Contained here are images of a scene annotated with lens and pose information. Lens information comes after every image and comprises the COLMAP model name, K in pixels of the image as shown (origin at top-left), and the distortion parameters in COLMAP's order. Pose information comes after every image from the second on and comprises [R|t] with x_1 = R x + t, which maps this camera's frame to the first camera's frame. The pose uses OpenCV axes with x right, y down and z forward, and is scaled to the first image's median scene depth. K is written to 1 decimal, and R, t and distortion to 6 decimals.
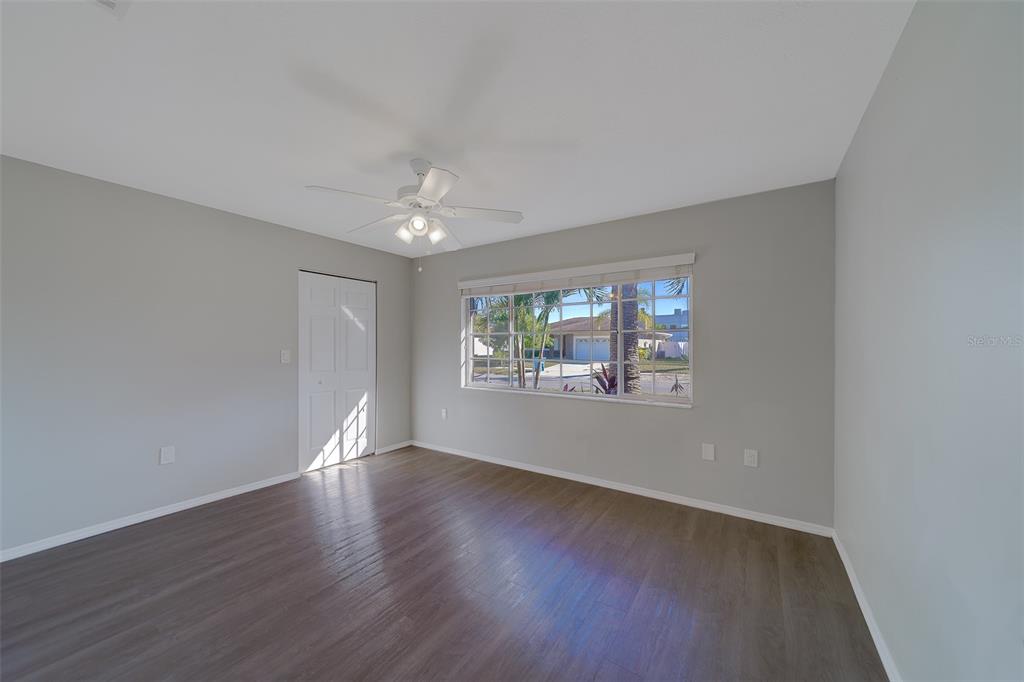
lens RADIAL K [[366.8, 0, 499.3], [0, 366.8, 344.4], [0, 0, 1]] dist [0.001280, -0.000068]
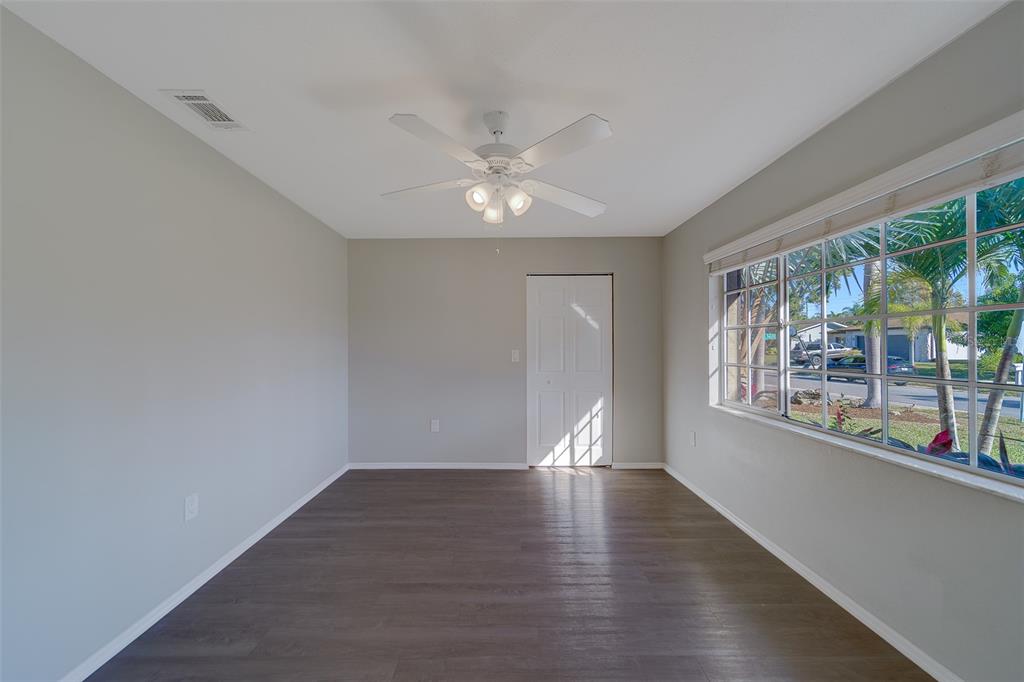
lens RADIAL K [[357.9, 0, 511.7], [0, 357.9, 348.3], [0, 0, 1]] dist [-0.000631, -0.000014]
pose [[0.576649, 0.004431, -0.816980, 0.242075], [0.004150, 0.999957, 0.008352, 0.001587], [0.816982, -0.008207, 0.576605, 0.320740]]
